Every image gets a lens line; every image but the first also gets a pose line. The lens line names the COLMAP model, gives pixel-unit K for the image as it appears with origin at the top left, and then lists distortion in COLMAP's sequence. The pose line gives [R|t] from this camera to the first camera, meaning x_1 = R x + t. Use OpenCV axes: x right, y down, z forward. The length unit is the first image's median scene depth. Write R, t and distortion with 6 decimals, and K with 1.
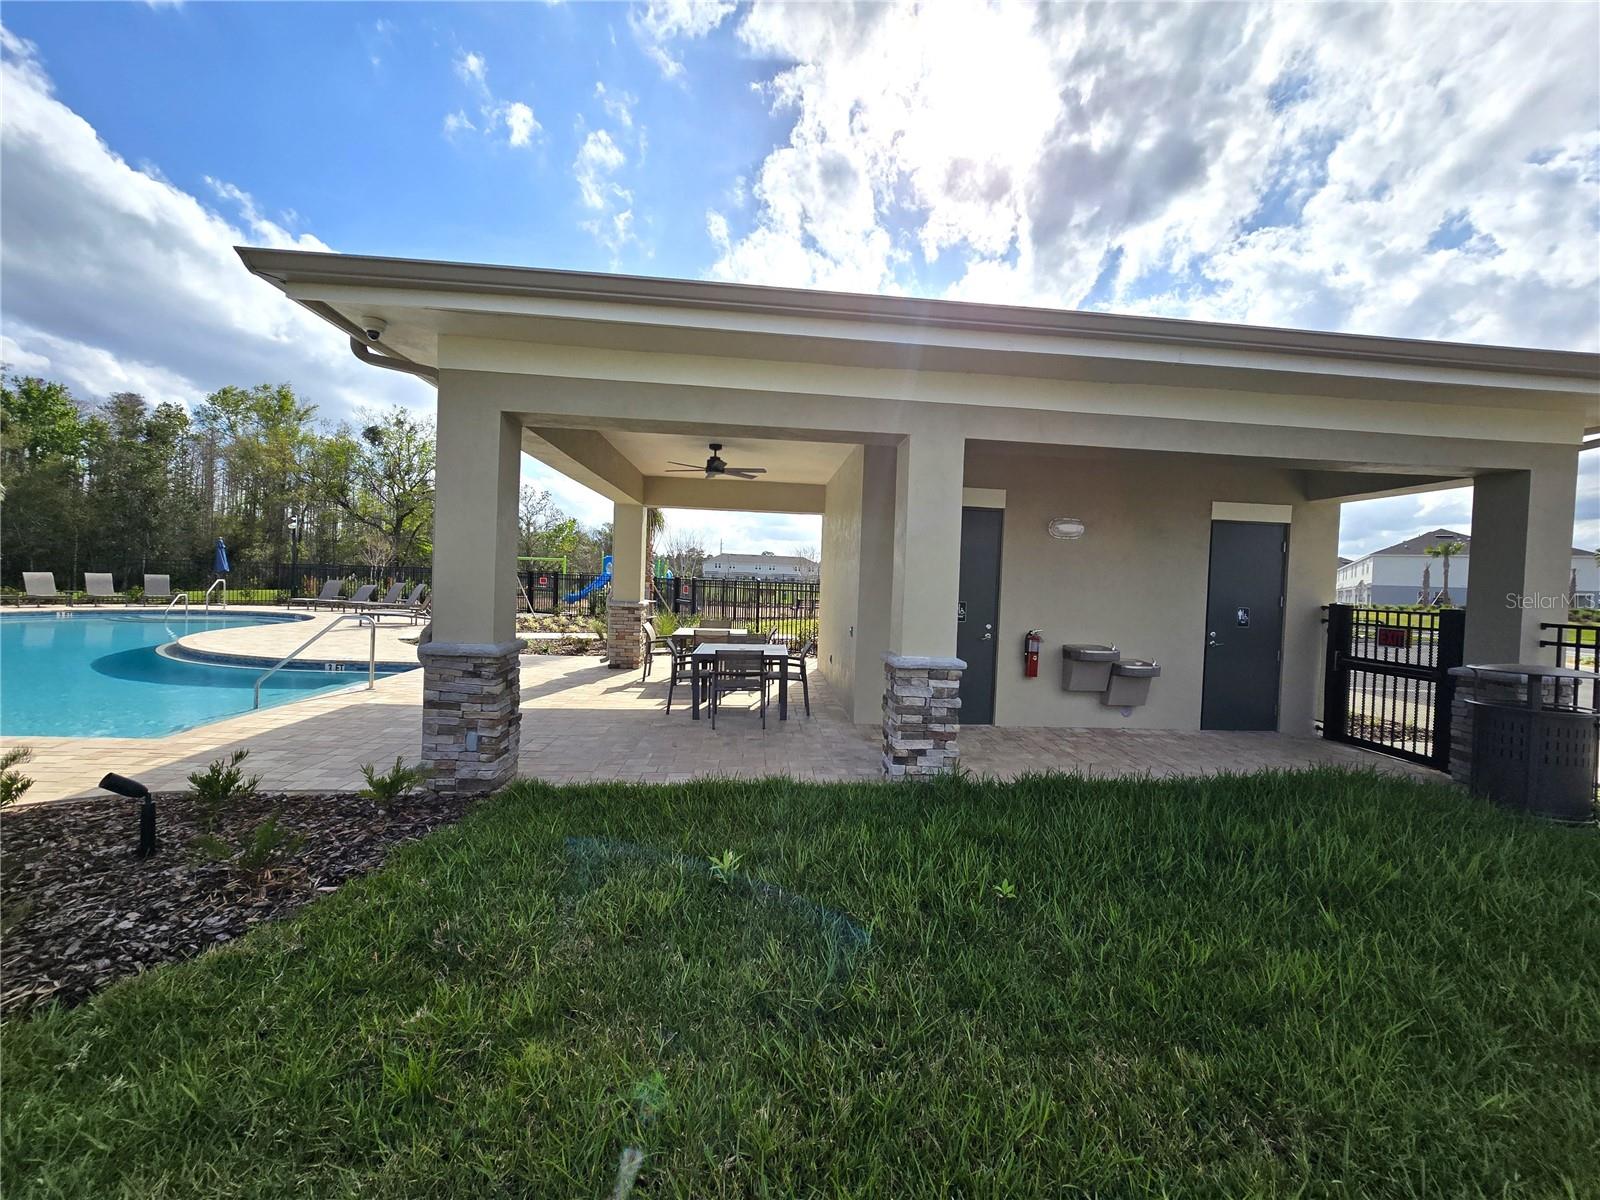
lens RADIAL K [[654.7, 0, 810.7], [0, 654.7, 600.7], [0, 0, 1]] dist [-0.010978, -0.000469]
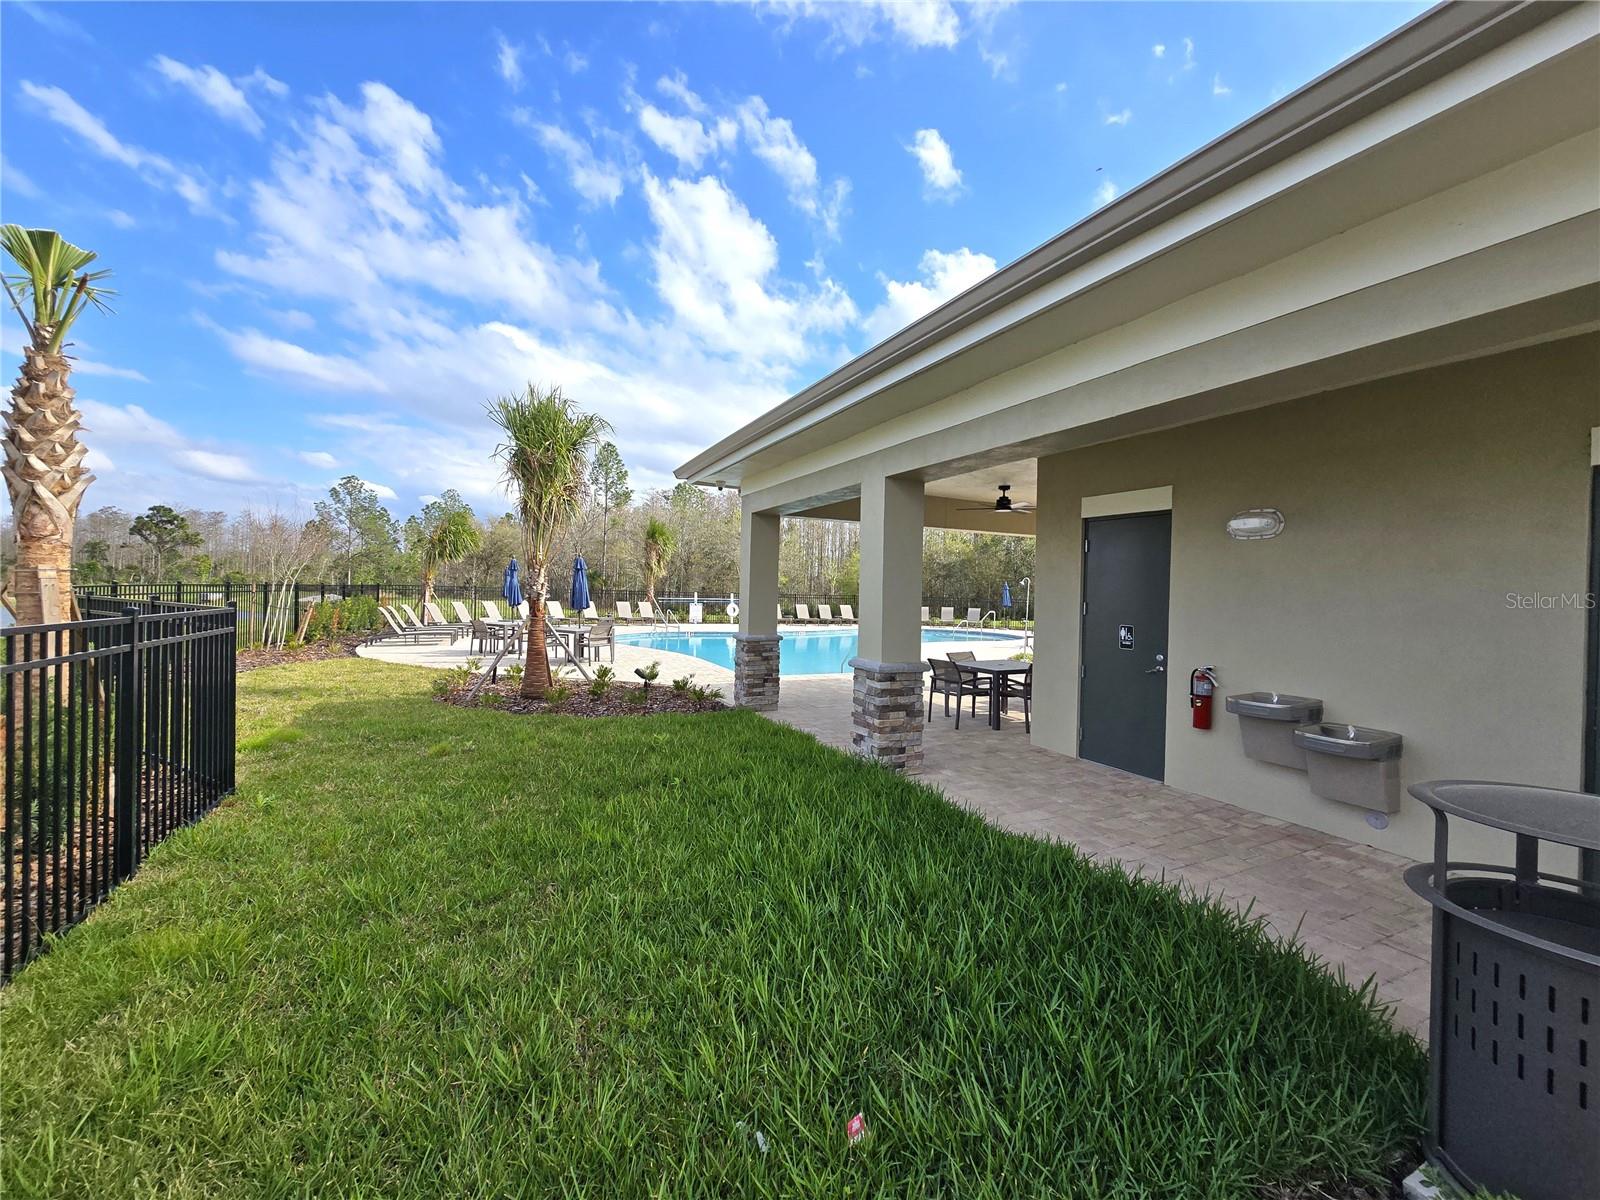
lens RADIAL K [[653.3, 0, 805.0], [0, 653.3, 591.5], [0, 0, 1]] dist [-0.018681, 0.005524]
pose [[0.343375, -0.026765, -0.938817, 0.884950], [-0.040117, 0.998264, -0.043133, 0.010565], [0.938341, 0.052473, 0.341705, 0.319196]]
